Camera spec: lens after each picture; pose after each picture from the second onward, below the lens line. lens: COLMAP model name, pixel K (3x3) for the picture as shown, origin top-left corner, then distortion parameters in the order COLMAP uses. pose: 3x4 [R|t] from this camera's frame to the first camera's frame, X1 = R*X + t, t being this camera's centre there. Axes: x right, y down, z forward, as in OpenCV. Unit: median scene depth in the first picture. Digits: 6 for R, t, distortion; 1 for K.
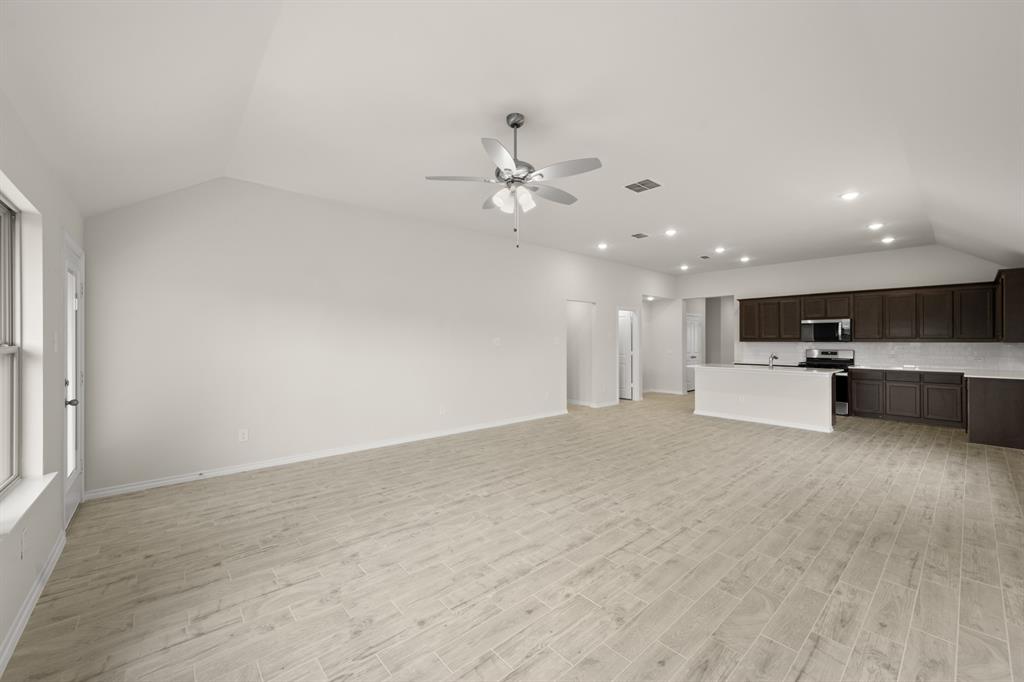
lens RADIAL K [[401.7, 0, 514.2], [0, 401.7, 339.3], [0, 0, 1]] dist [-0.000832, 0.000321]
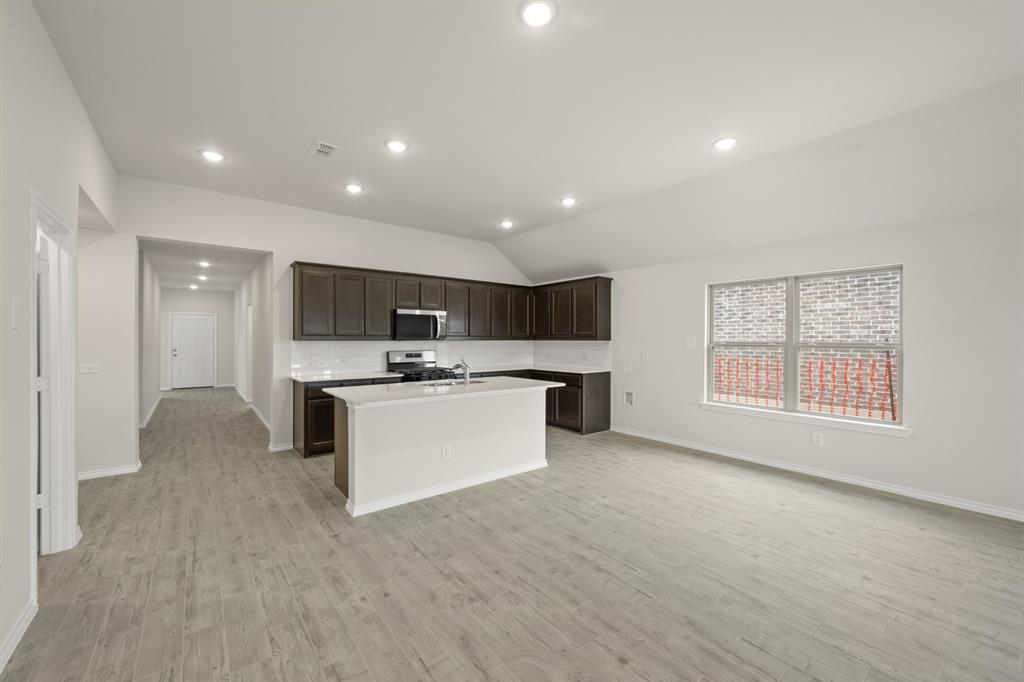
lens RADIAL K [[401.7, 0, 514.2], [0, 401.7, 339.3], [0, 0, 1]] dist [-0.000832, 0.000321]
pose [[0.049353, -0.001939, 0.998780, 0.047367], [-0.006165, 0.999978, 0.002246, 0.001727], [-0.998762, -0.006268, 0.049340, 0.869761]]
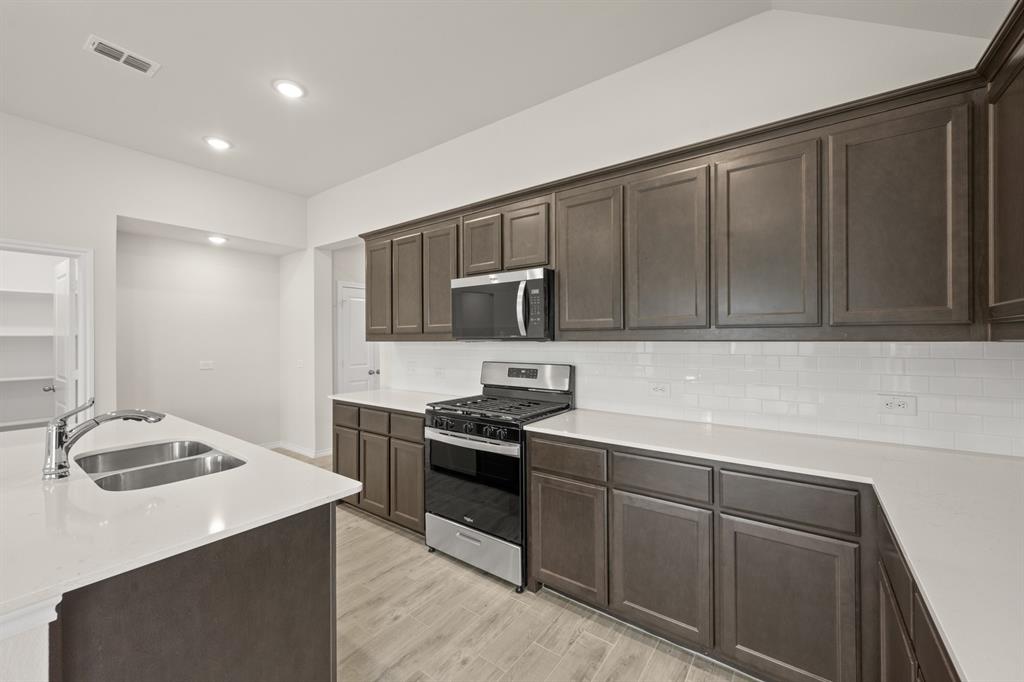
lens RADIAL K [[401.7, 0, 514.2], [0, 401.7, 339.3], [0, 0, 1]] dist [-0.000832, 0.000321]
pose [[0.975181, -0.004142, 0.221372, 0.783358], [0.003405, 0.999987, 0.003709, 0.003874], [-0.221384, -0.002864, 0.975182, 0.734448]]
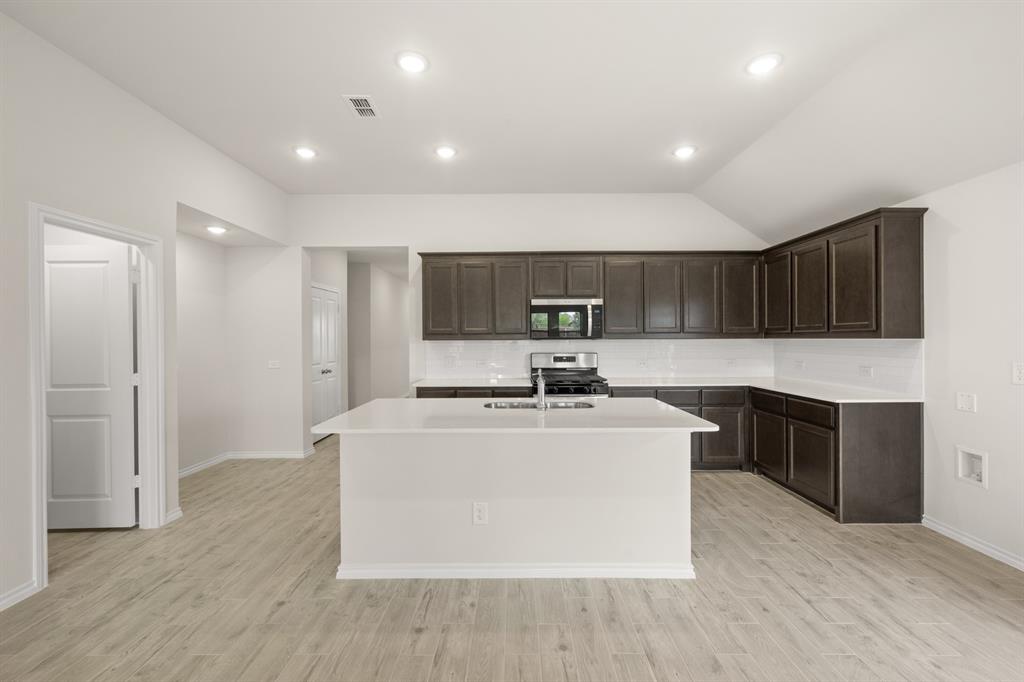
lens RADIAL K [[425.4, 0, 513.8], [0, 425.4, 339.5], [0, 0, 1]] dist [-0.000678, -0.000117]
pose [[0.660473, -0.007227, 0.750815, 0.313059], [0.002578, 0.999970, 0.007358, 0.002197], [-0.750845, -0.002924, 0.660472, 0.731794]]
